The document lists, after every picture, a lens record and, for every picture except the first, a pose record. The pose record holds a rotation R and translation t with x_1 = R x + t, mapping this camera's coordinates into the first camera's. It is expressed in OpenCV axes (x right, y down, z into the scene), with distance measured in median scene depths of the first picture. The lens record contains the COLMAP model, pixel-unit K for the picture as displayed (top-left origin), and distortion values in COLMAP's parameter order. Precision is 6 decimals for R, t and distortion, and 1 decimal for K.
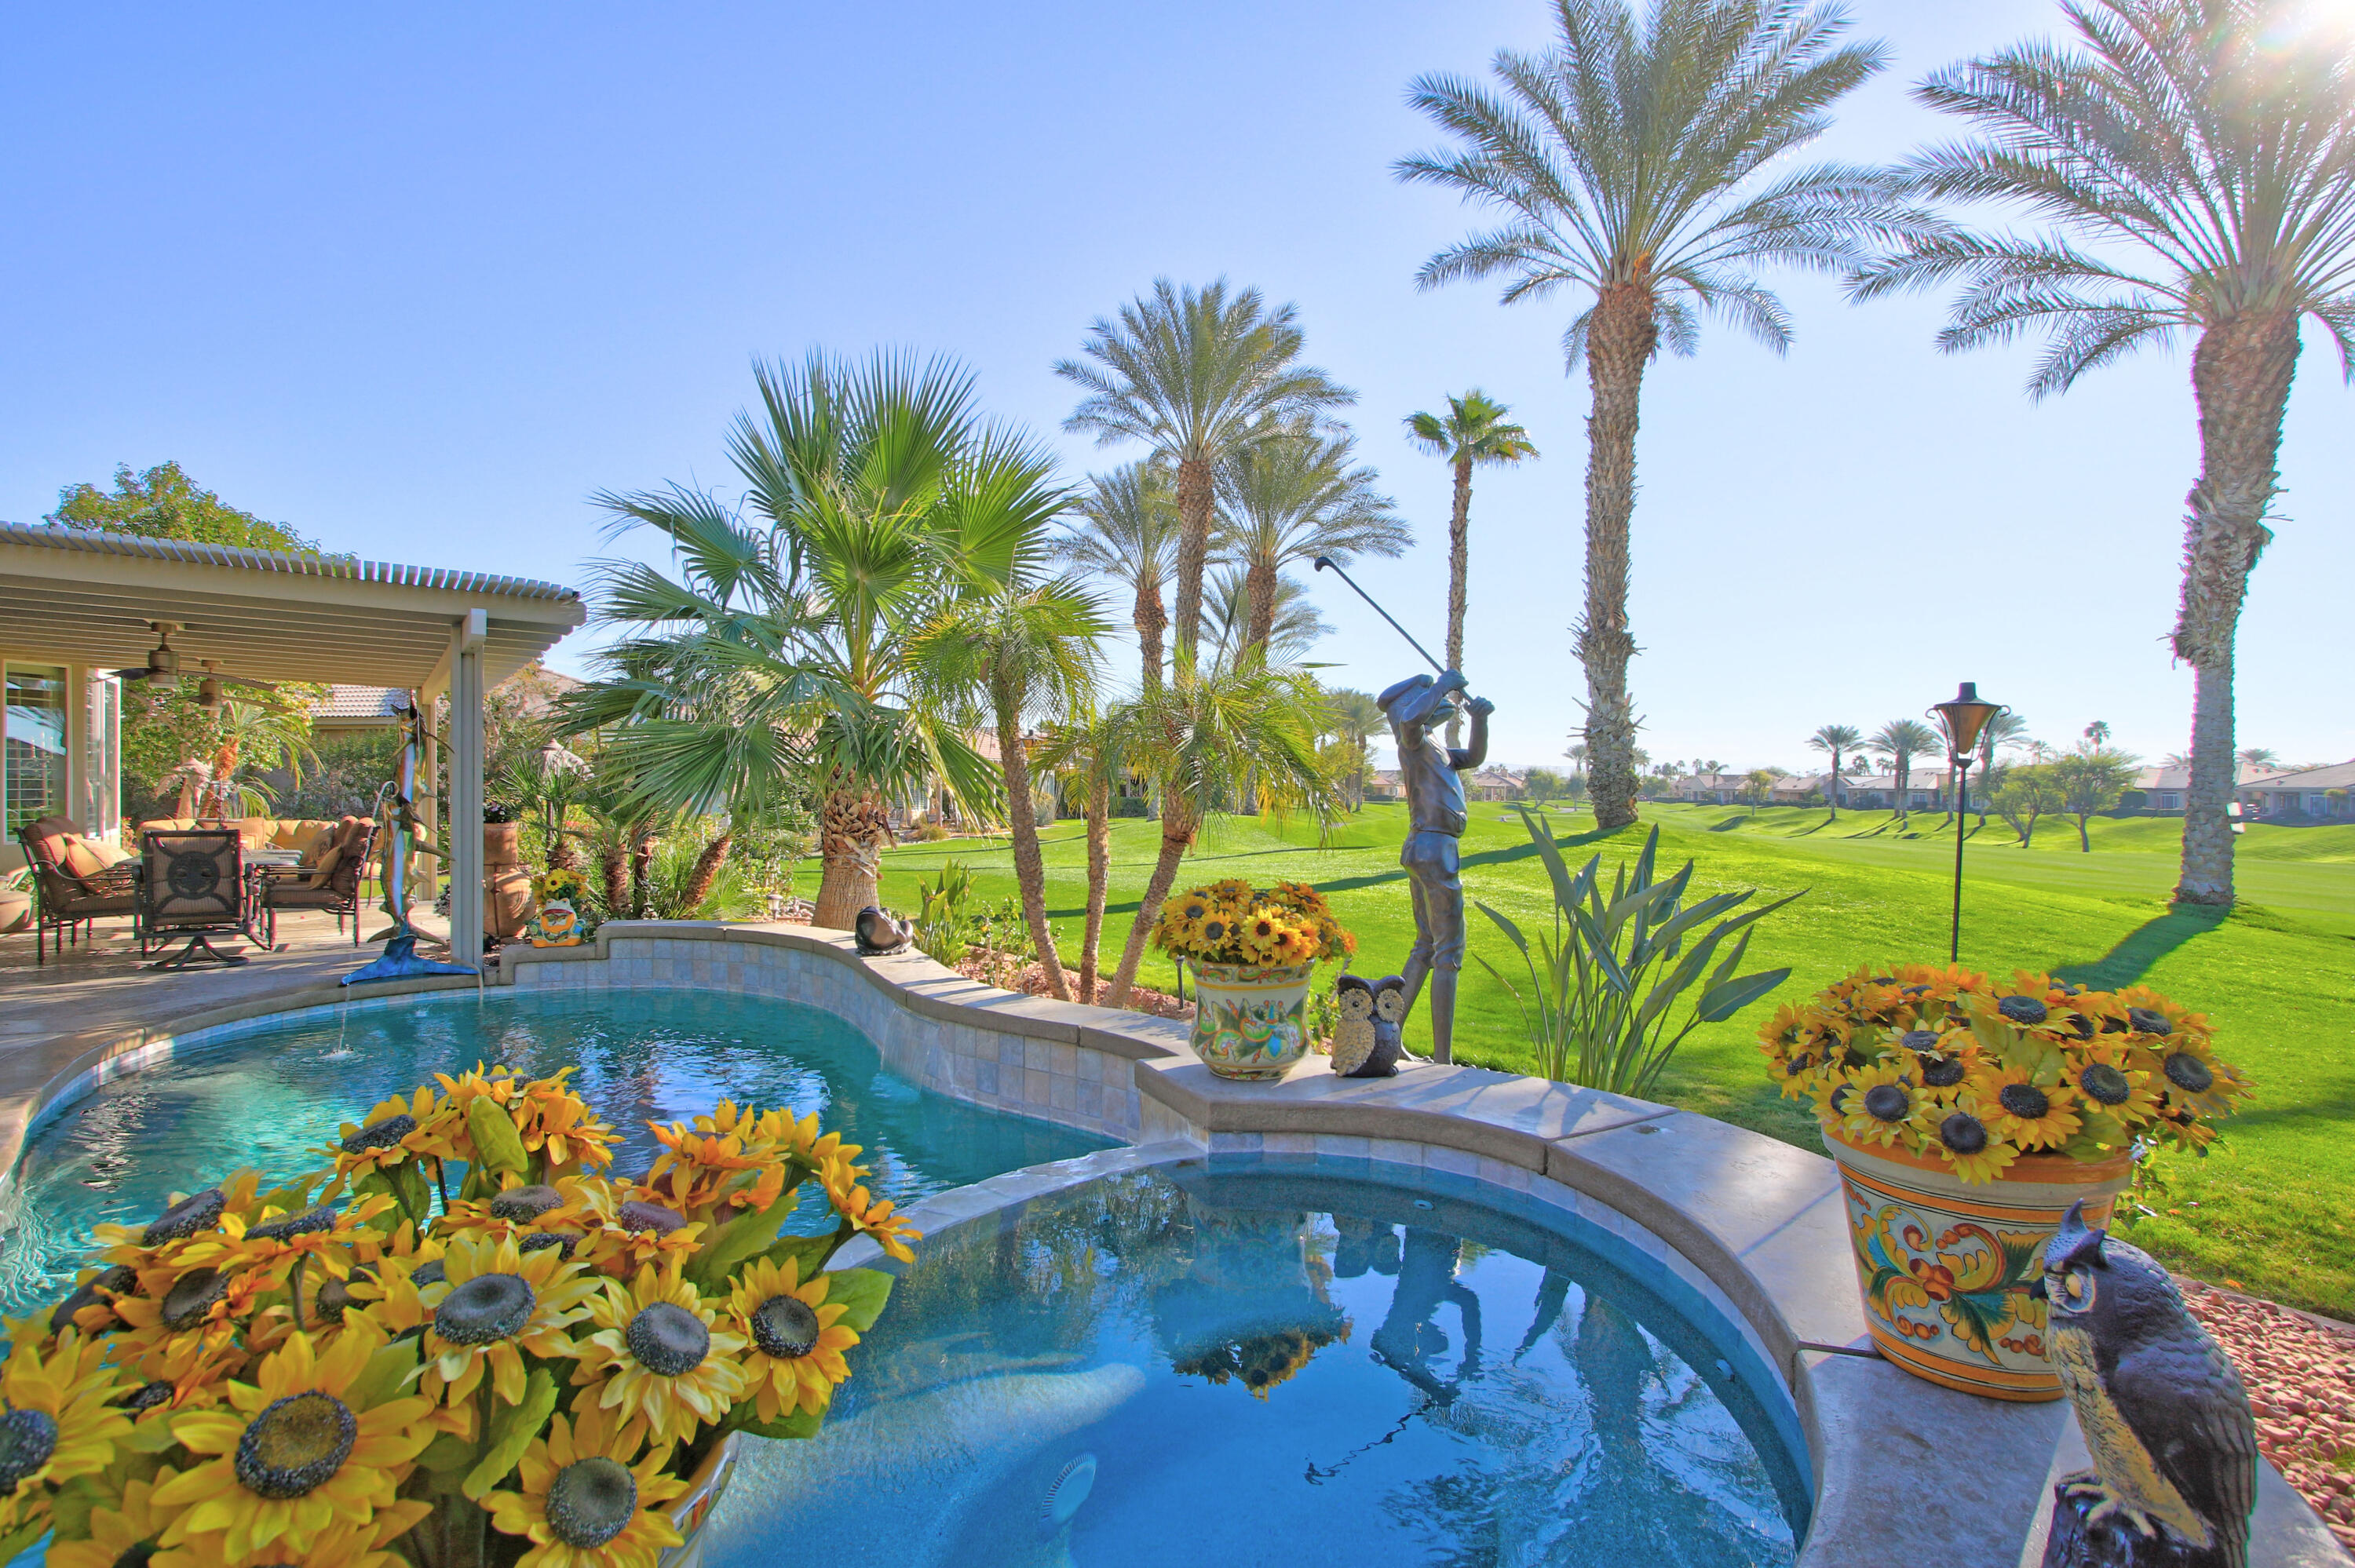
lens RADIAL K [[1101.7, 0, 1167.3], [0, 1101.7, 792.2], [0, 0, 1]] dist [-0.020879, 0.003935]
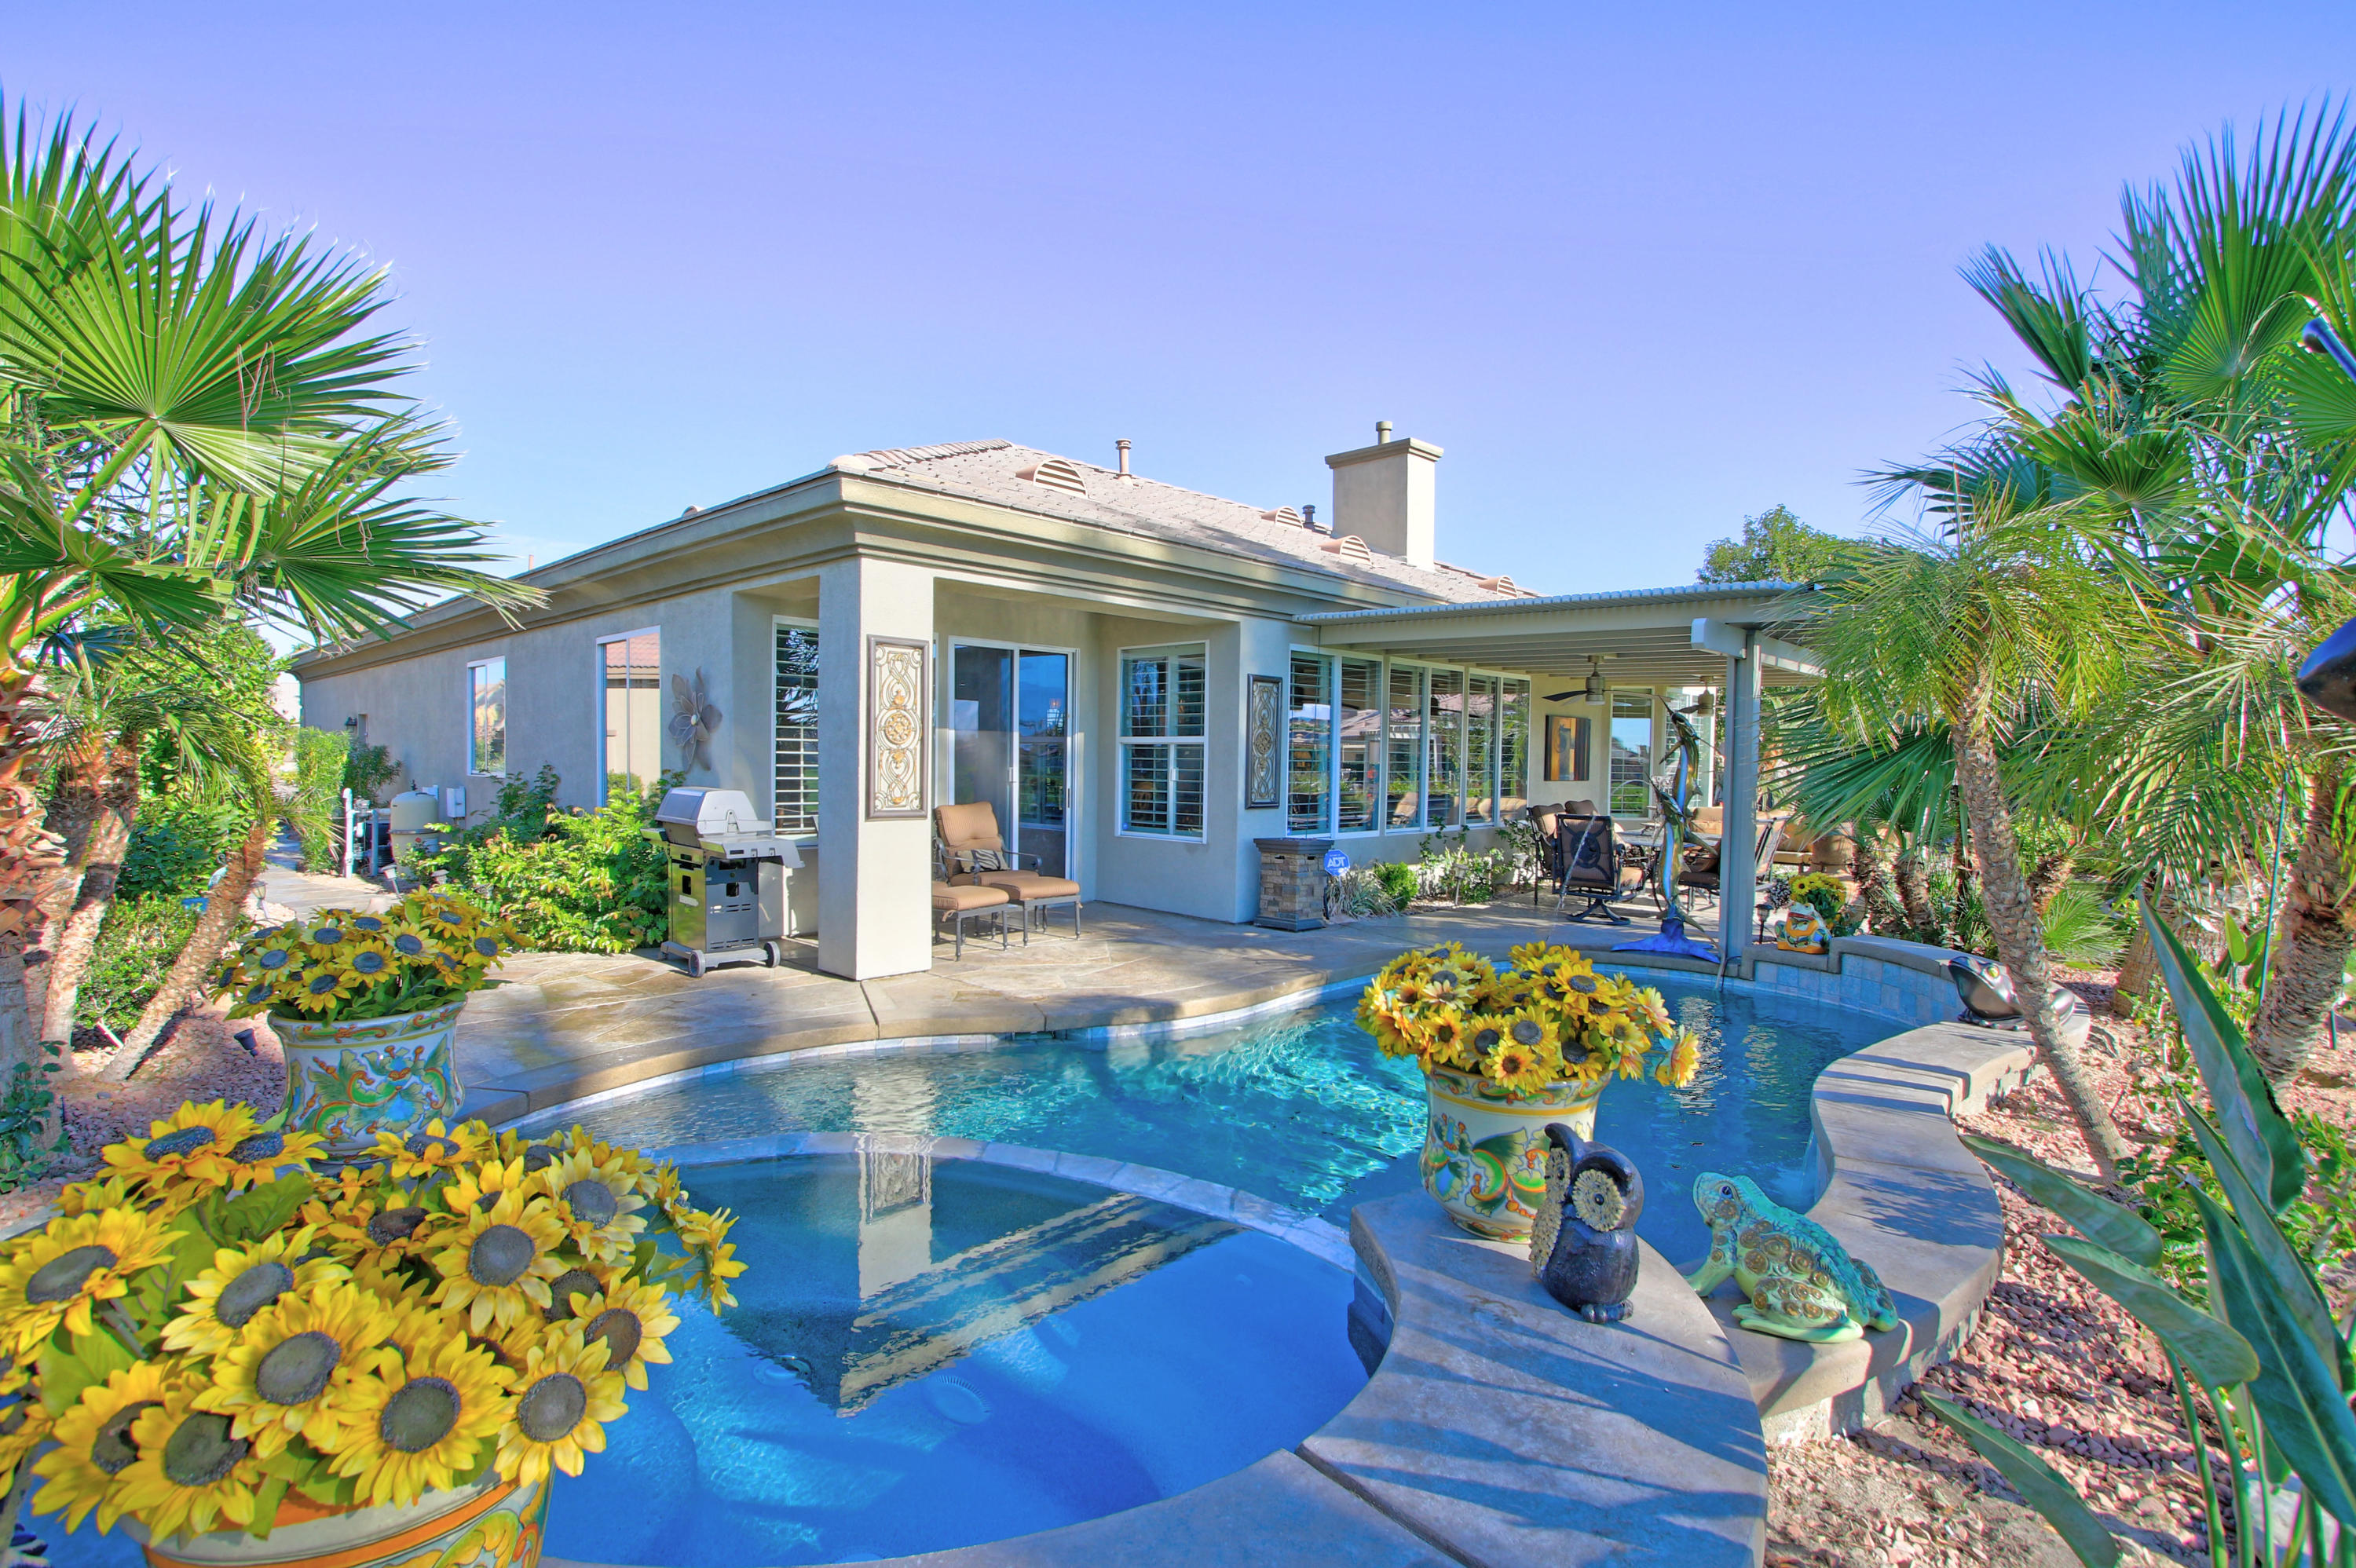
lens RADIAL K [[1126.6, 0, 1178.0], [0, 1126.6, 784.0], [0, 0, 1]] dist [0.000255, 0.000383]
pose [[0.160017, 0.014448, -0.987009, 0.152666], [-0.019977, 0.999736, 0.011396, -0.003110], [0.986912, 0.017894, 0.160263, 0.137886]]
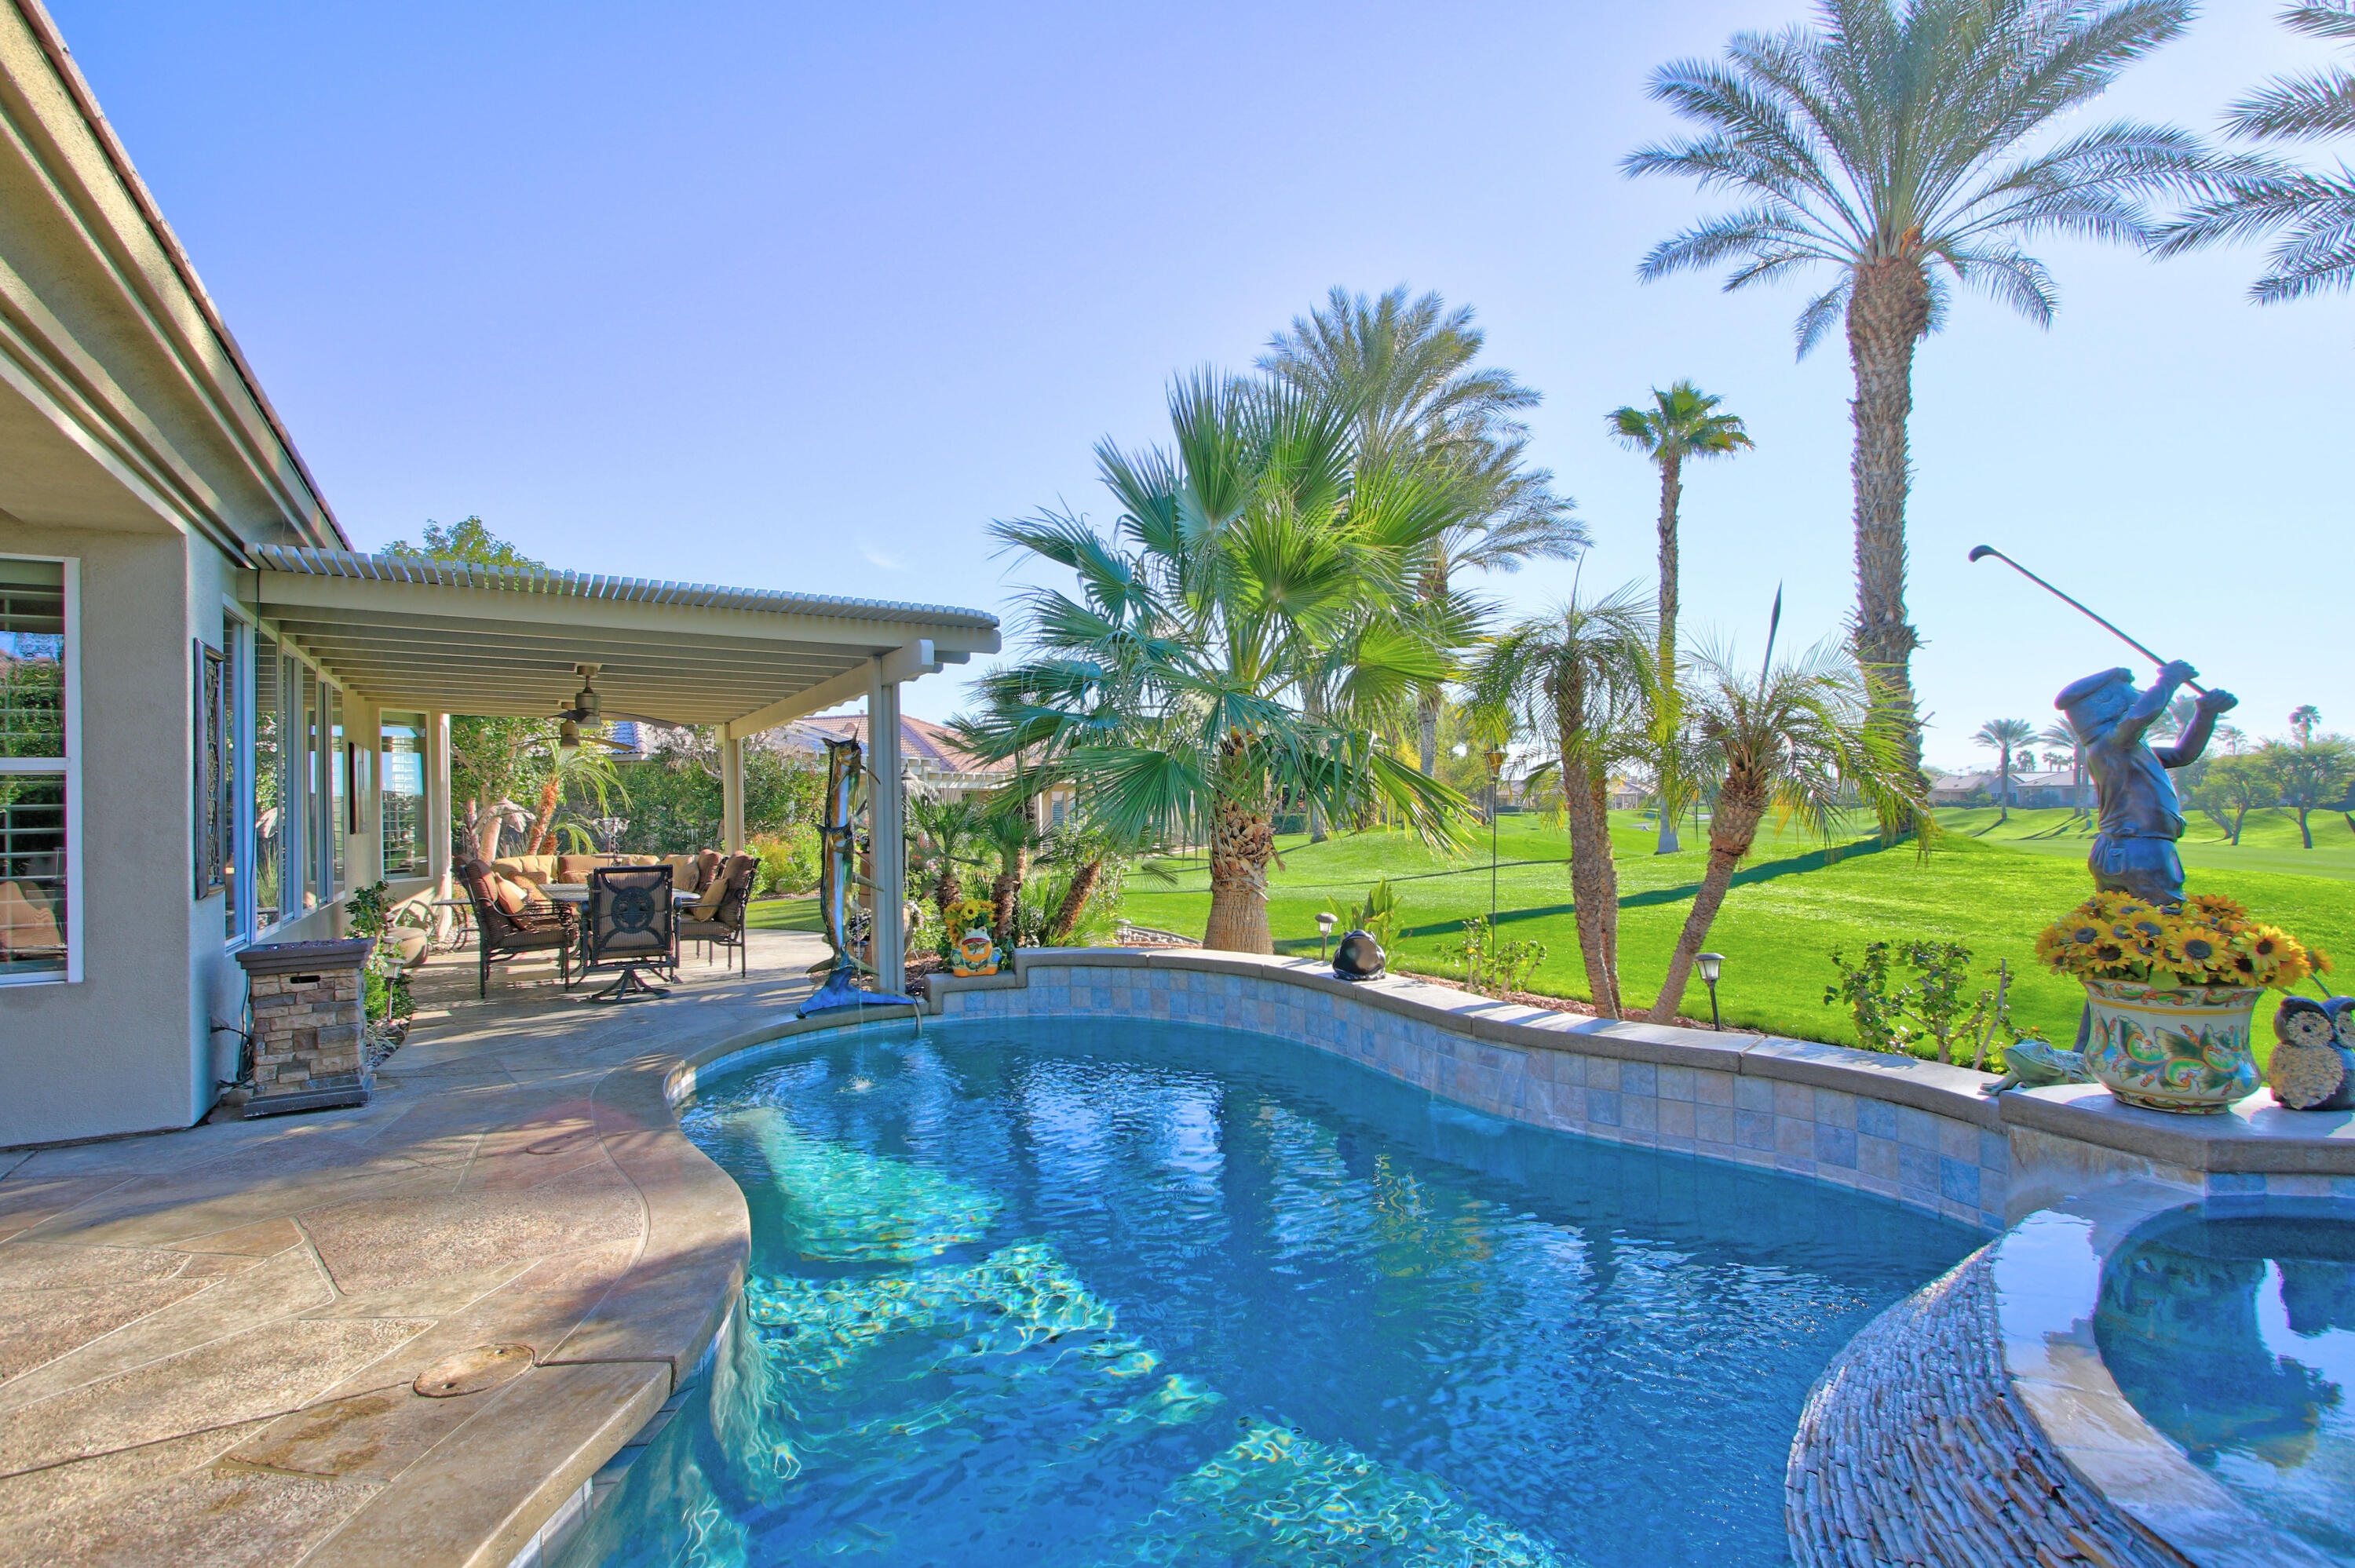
lens RADIAL K [[1107.1, 0, 1157.6], [0, 1107.1, 792.2], [0, 0, 1]] dist [-0.021102, 0.003159]
pose [[0.995230, -0.026419, -0.093907, -0.135681], [0.024871, 0.999535, -0.017615, -0.001732], [0.094329, 0.015195, 0.995425, 0.004789]]
